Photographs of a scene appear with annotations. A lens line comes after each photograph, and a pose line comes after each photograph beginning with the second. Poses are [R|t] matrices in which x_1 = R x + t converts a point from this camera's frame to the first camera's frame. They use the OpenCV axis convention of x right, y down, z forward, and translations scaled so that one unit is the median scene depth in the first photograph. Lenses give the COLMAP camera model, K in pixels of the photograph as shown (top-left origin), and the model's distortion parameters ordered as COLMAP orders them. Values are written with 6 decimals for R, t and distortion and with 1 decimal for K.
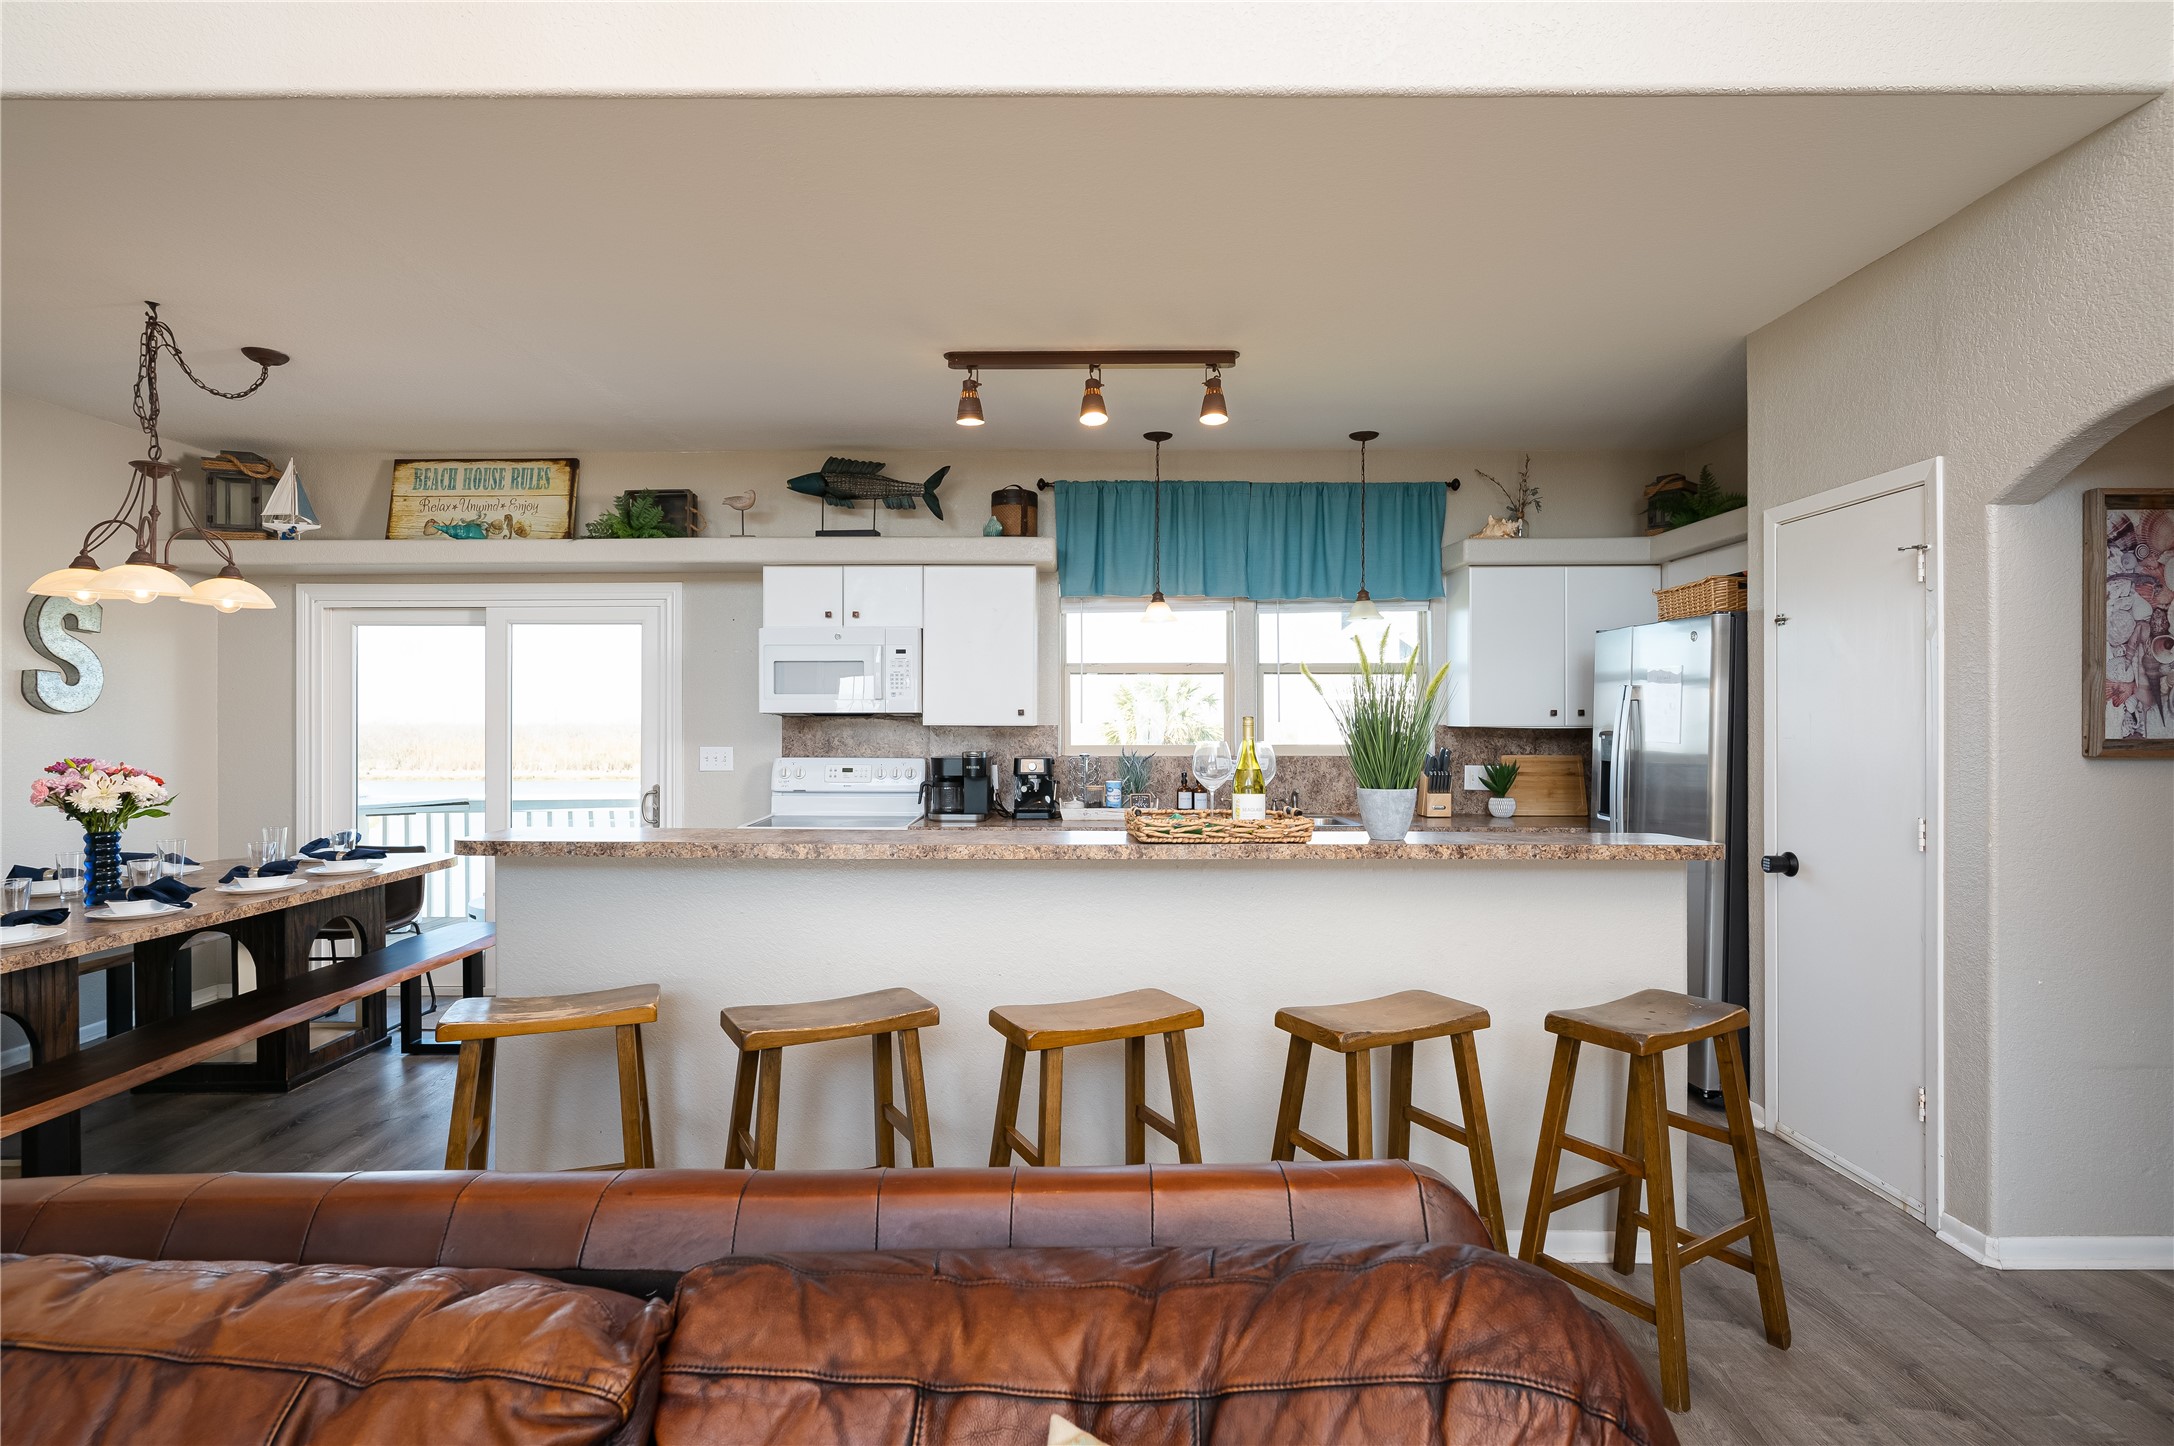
lens RADIAL K [[1042.5, 0, 1085.6], [0, 1042.5, 723.6], [0, 0, 1]] dist [-0.001071, 0.001011]
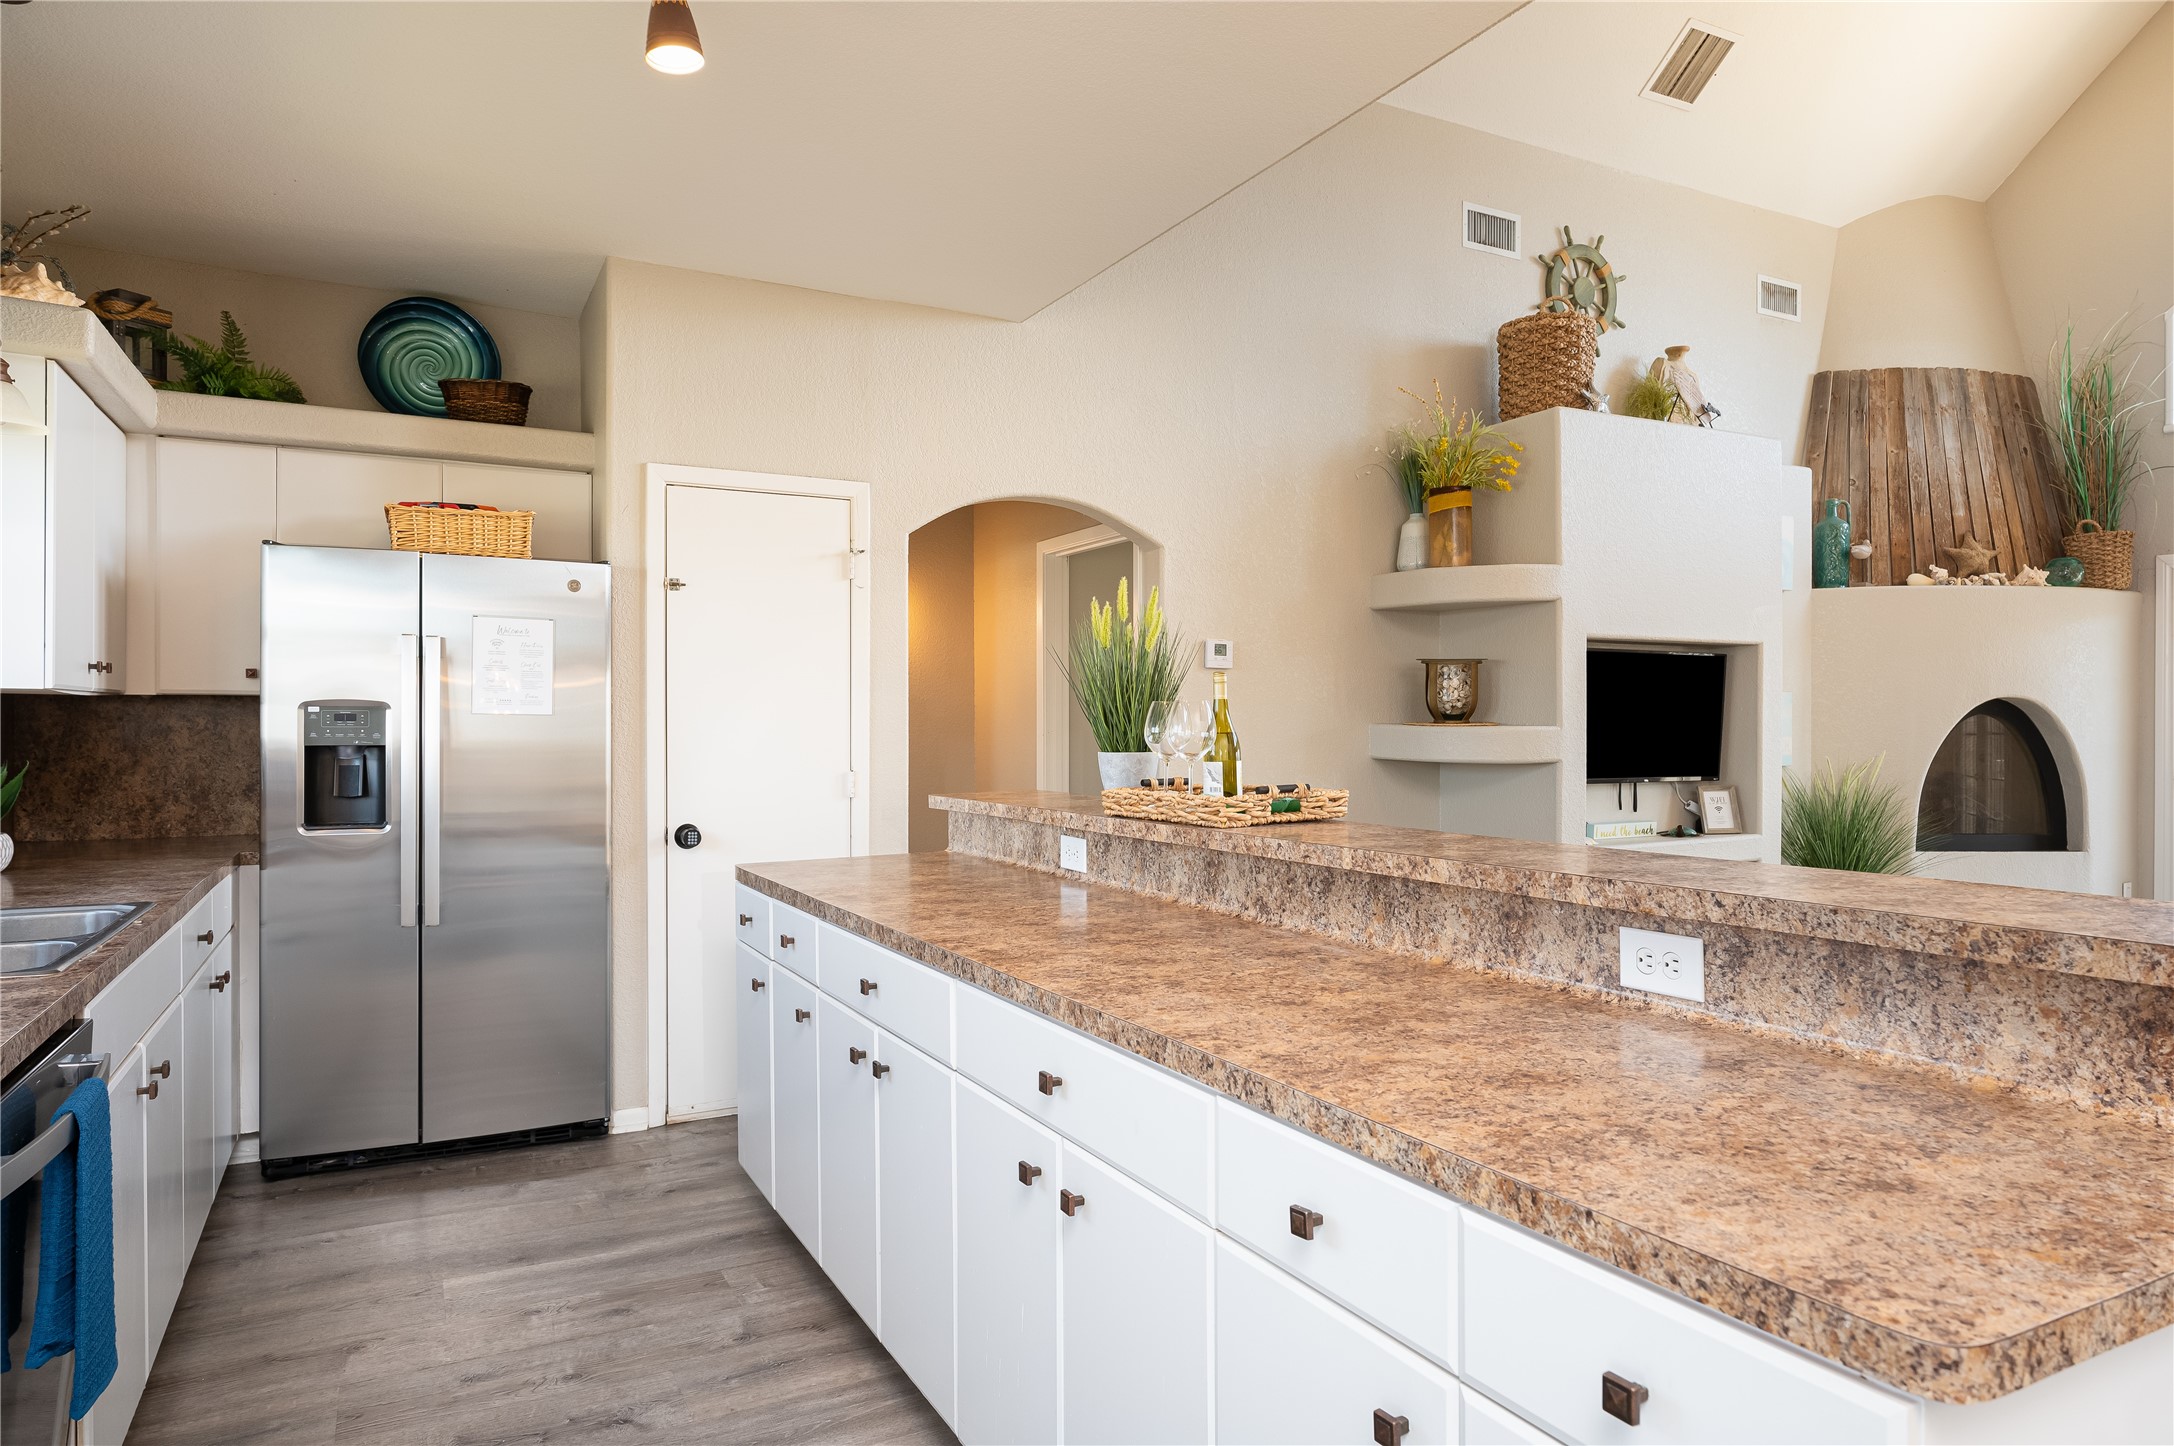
lens RADIAL K [[1298.9, 0, 1087.0], [0, 1298.9, 723.0], [0, 0, 1]] dist [0.002719, 0.001465]
pose [[-0.471154, -0.007720, 0.882017, -0.393622], [-0.000860, 0.999965, 0.008293, 0.012234], [-0.882051, 0.003149, -0.471144, 0.848942]]
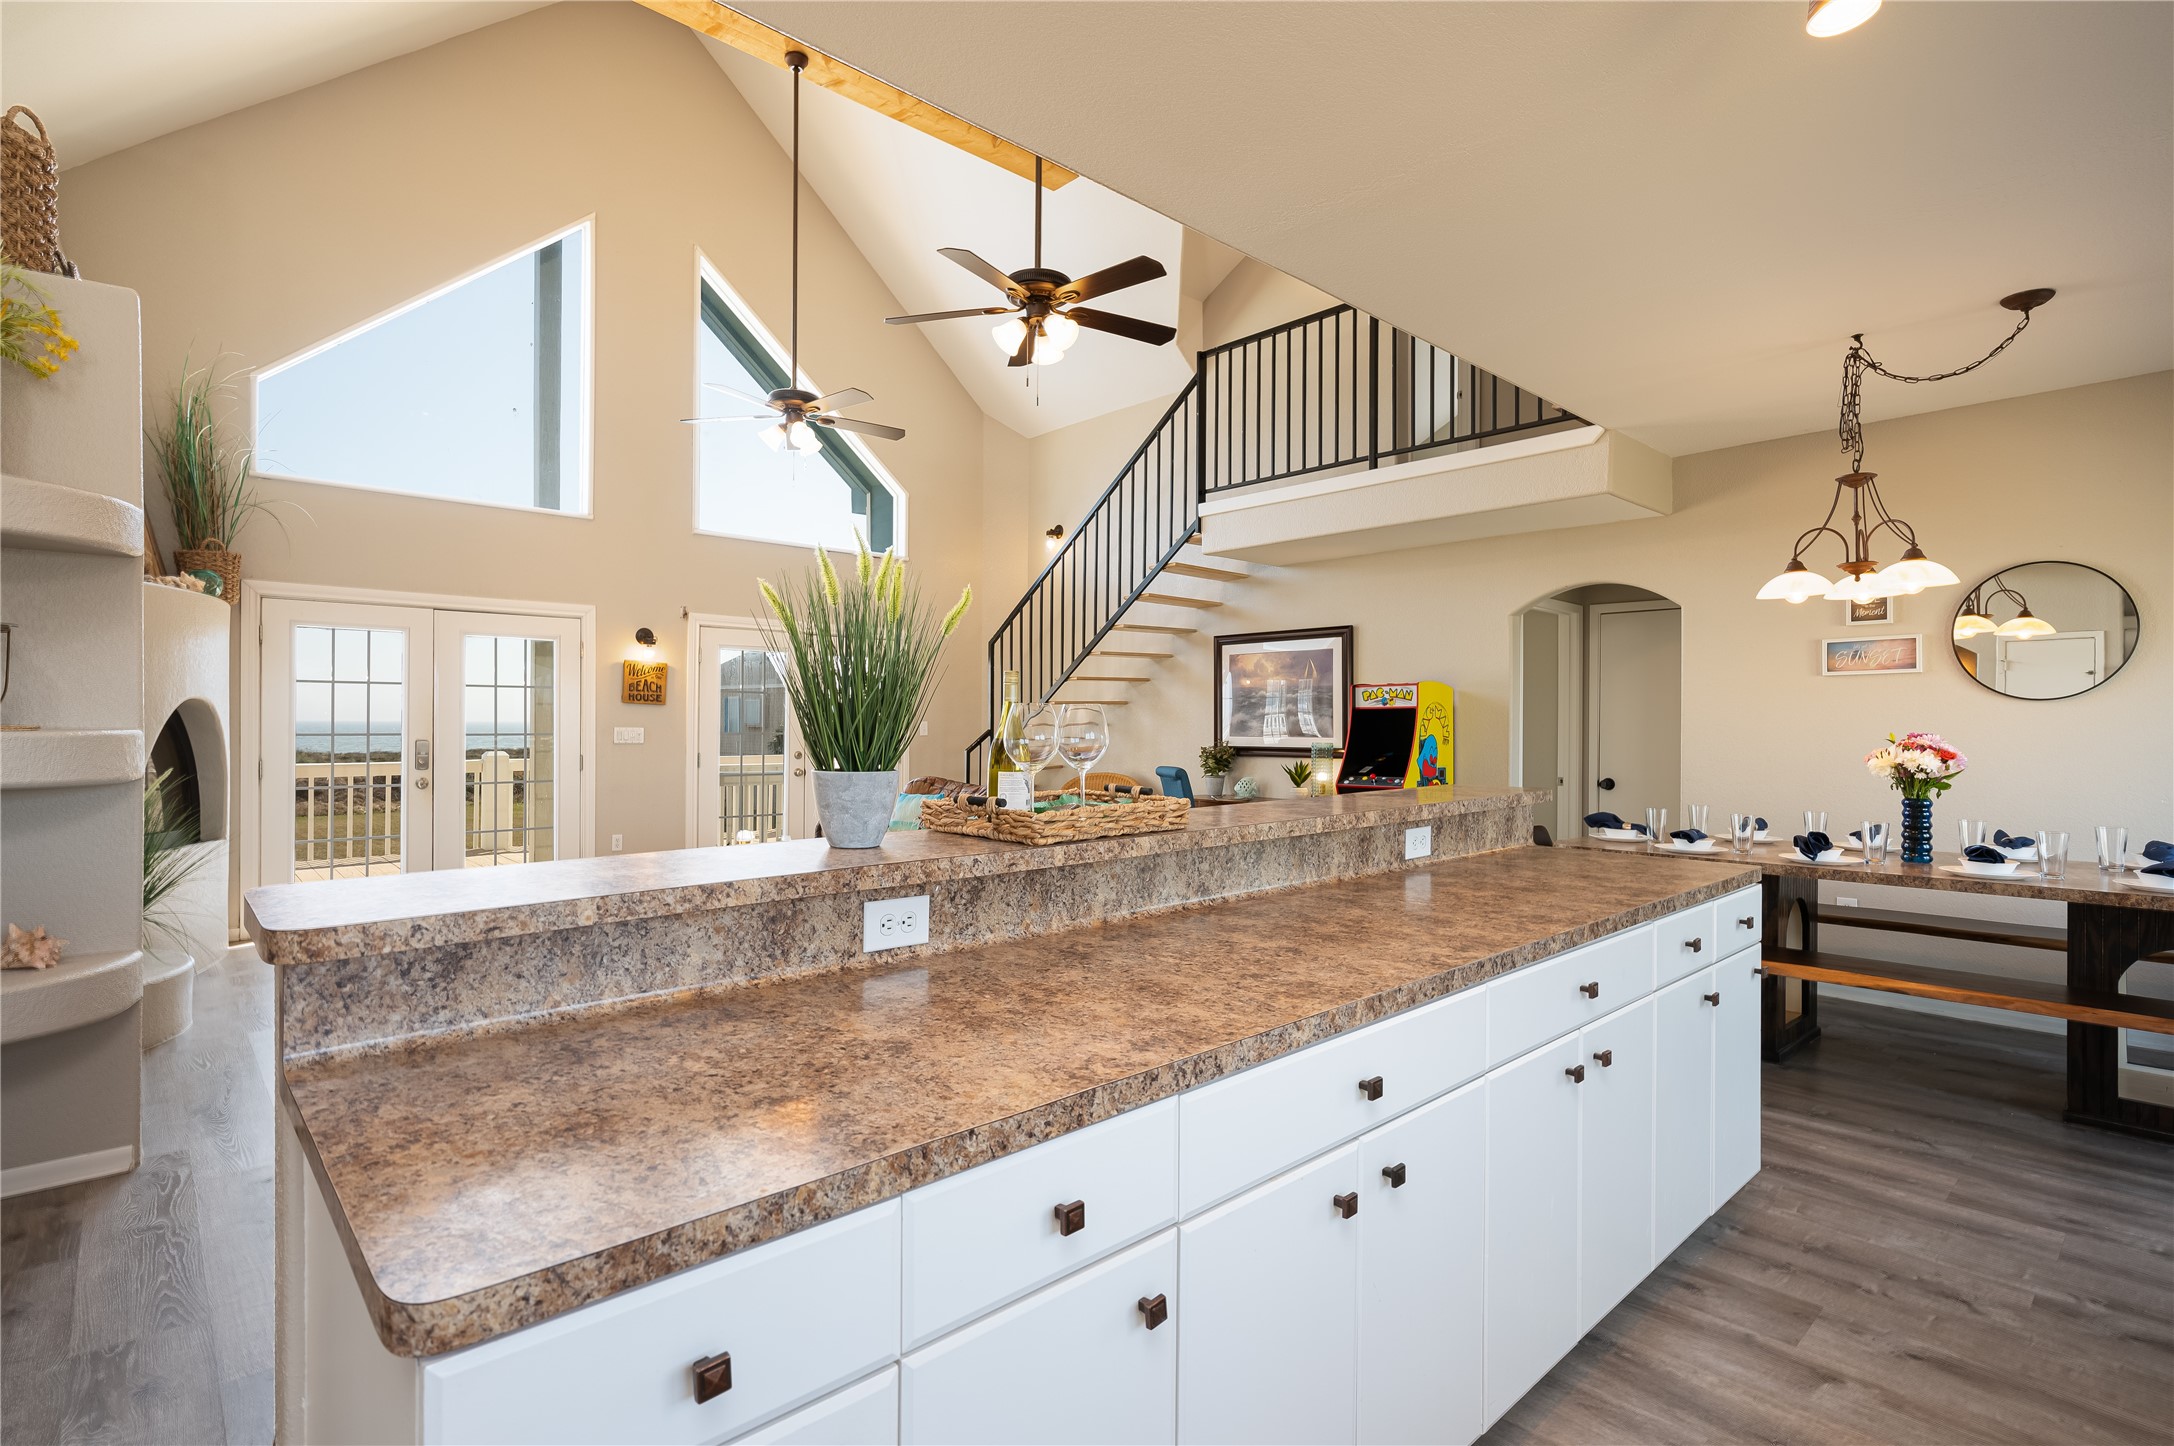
lens RADIAL K [[1042.5, 0, 1085.6], [0, 1042.5, 723.6], [0, 0, 1]] dist [-0.001071, 0.001011]
pose [[-0.736982, 0.000149, -0.675912, 0.336657], [-0.002842, 0.999990, 0.003320, 0.014691], [0.675906, 0.004368, -0.736975, 0.840639]]
